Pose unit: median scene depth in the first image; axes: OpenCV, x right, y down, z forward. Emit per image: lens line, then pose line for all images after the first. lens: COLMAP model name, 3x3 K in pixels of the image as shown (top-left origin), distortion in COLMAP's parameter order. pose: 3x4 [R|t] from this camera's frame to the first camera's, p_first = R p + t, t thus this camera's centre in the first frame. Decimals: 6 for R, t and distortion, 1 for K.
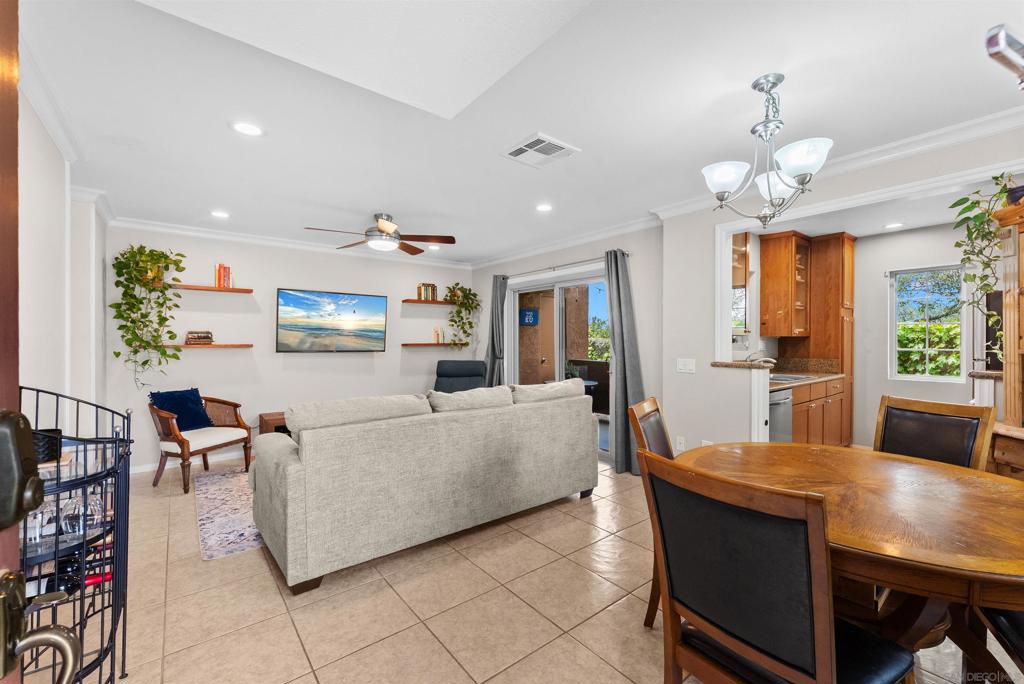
lens RADIAL K [[417.9, 0, 504.9], [0, 417.9, 343.8], [0, 0, 1]] dist [-0.003747, 0.000616]
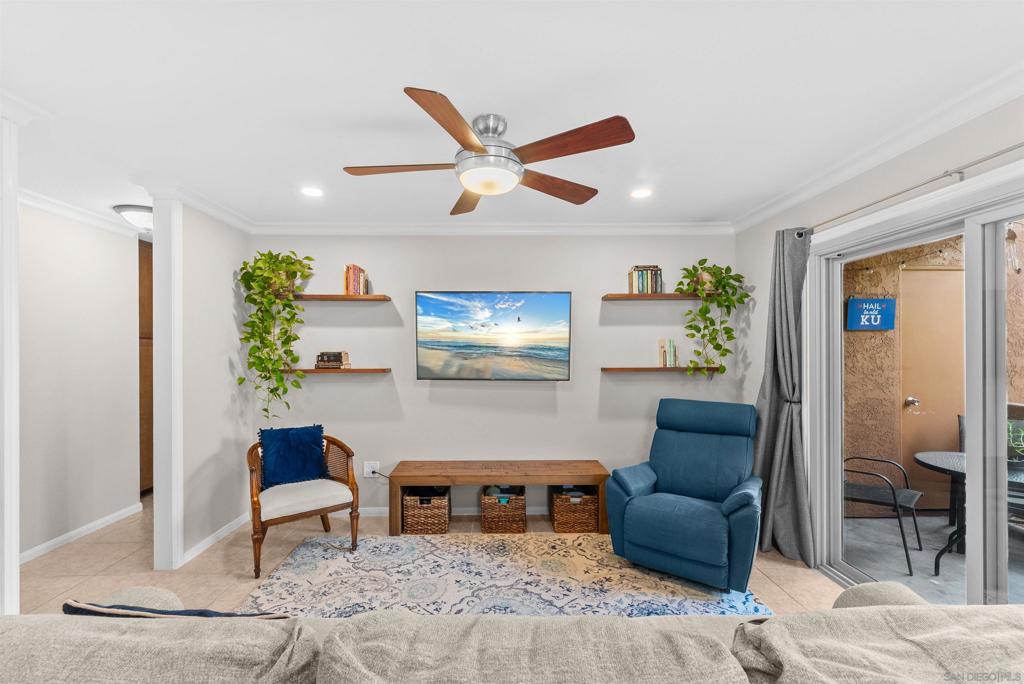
lens RADIAL K [[431.3, 0, 500.2], [0, 431.3, 351.0], [0, 0, 1]] dist [-0.001244, -0.000473]
pose [[0.797834, -0.002707, -0.602871, 0.022065], [-0.000370, 0.999988, -0.004980, -0.024845], [0.602877, 0.004196, 0.797823, 0.467745]]
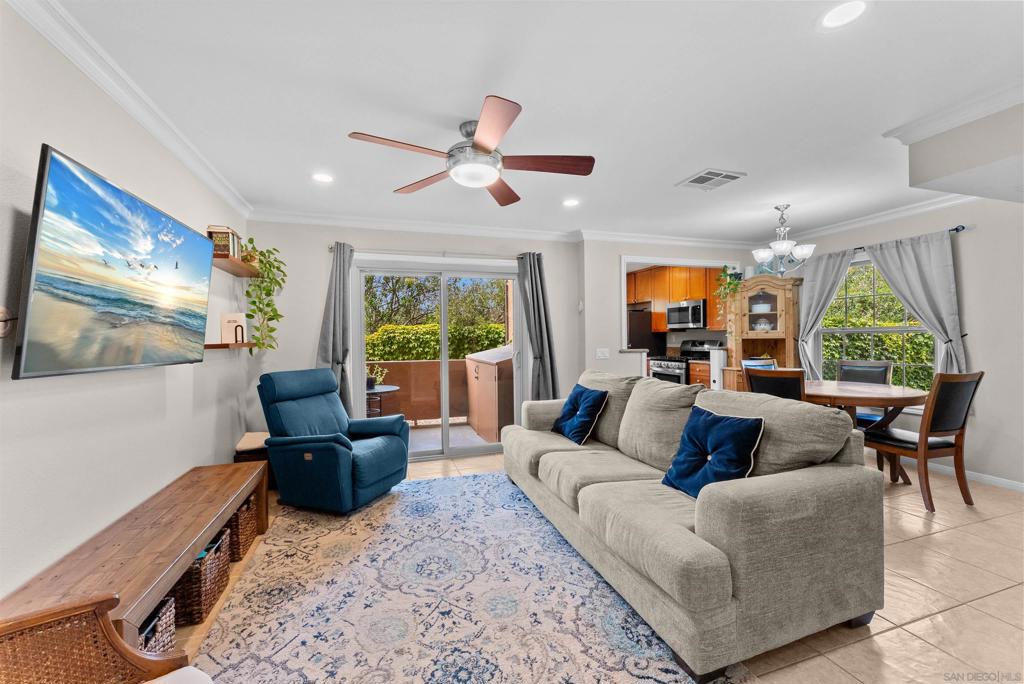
lens RADIAL K [[417.9, 0, 505.7], [0, 417.9, 337.8], [0, 0, 1]] dist [-0.003747, 0.000616]
pose [[0.343057, -0.001014, 0.939314, -0.659068], [0.018390, 0.999815, -0.005637, 0.001649], [-0.939134, 0.019208, 0.343013, 0.589792]]
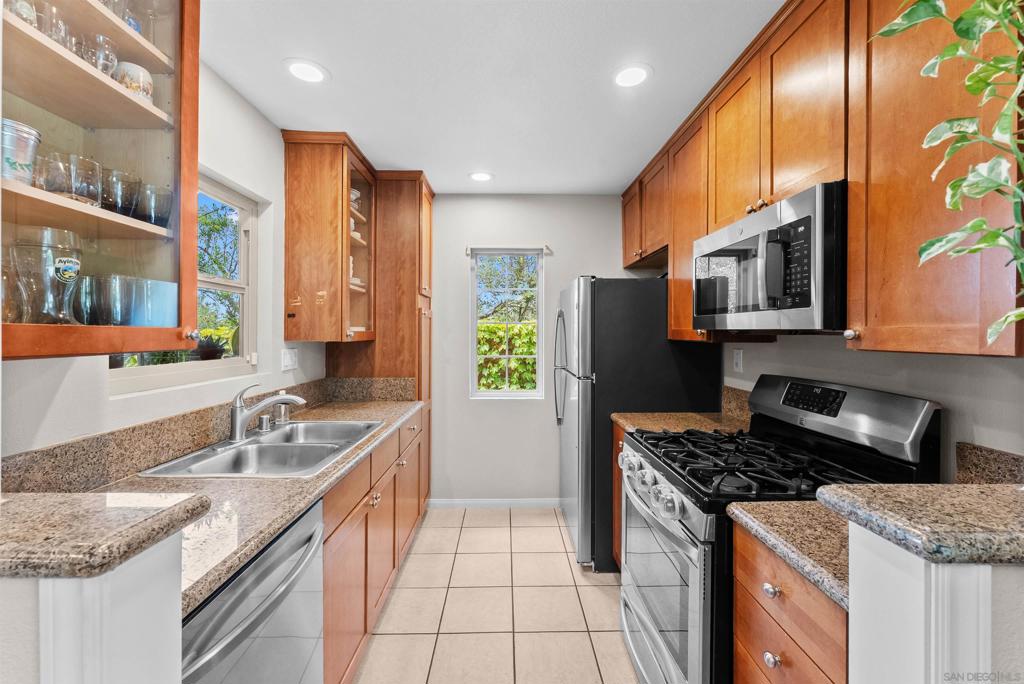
lens RADIAL K [[417.9, 0, 513.9], [0, 417.9, 336.1], [0, 0, 1]] dist [-0.003747, 0.000616]
pose [[0.599155, -0.002335, 0.800630, 0.361146], [0.002669, 0.999996, 0.000919, -0.021929], [-0.800629, 0.001586, 0.599159, 0.469698]]
